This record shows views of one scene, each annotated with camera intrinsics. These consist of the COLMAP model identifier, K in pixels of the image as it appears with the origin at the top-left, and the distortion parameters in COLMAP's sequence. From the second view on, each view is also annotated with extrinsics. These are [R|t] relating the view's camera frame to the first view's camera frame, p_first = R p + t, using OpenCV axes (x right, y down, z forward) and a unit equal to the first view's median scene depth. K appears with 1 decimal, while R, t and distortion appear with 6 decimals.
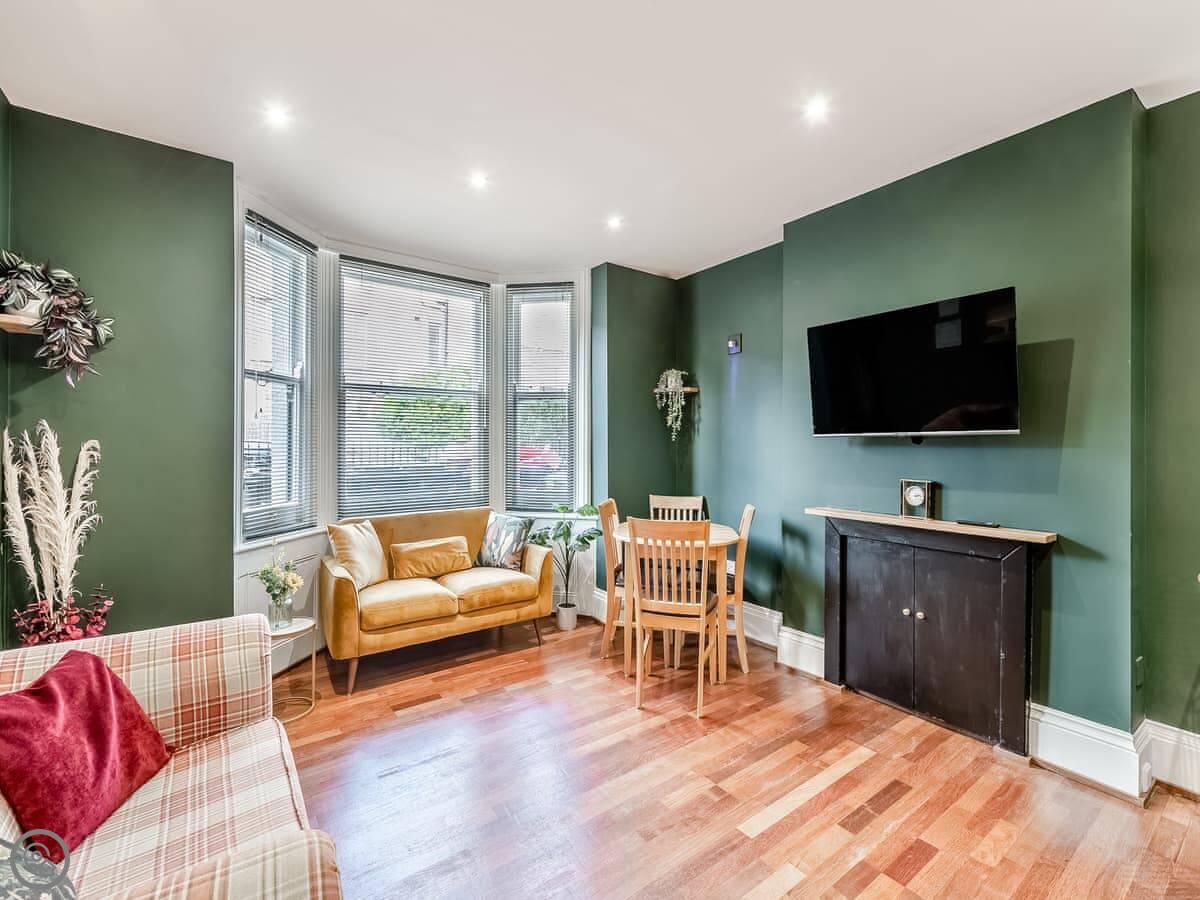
lens RADIAL K [[516.2, 0, 552.9], [0, 516.2, 452.6], [0, 0, 1]] dist [0.009335, -0.004461]
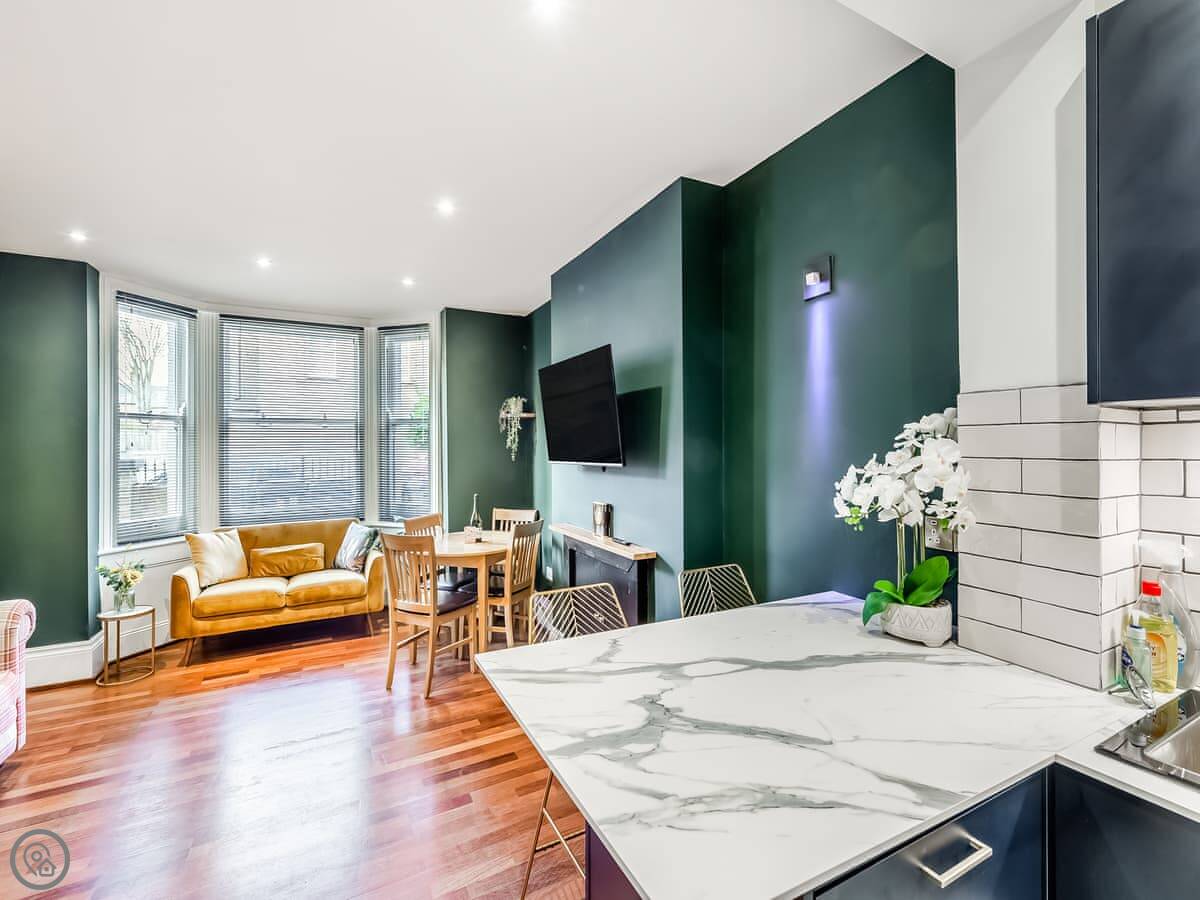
lens RADIAL K [[516.2, 0, 557.6], [0, 516.2, 449.9], [0, 0, 1]] dist [0.009335, -0.004461]
pose [[0.991037, -0.008290, -0.133333, 0.578053], [0.007157, 0.999934, -0.008981, -0.042550], [0.133399, 0.007946, 0.991031, -0.125677]]
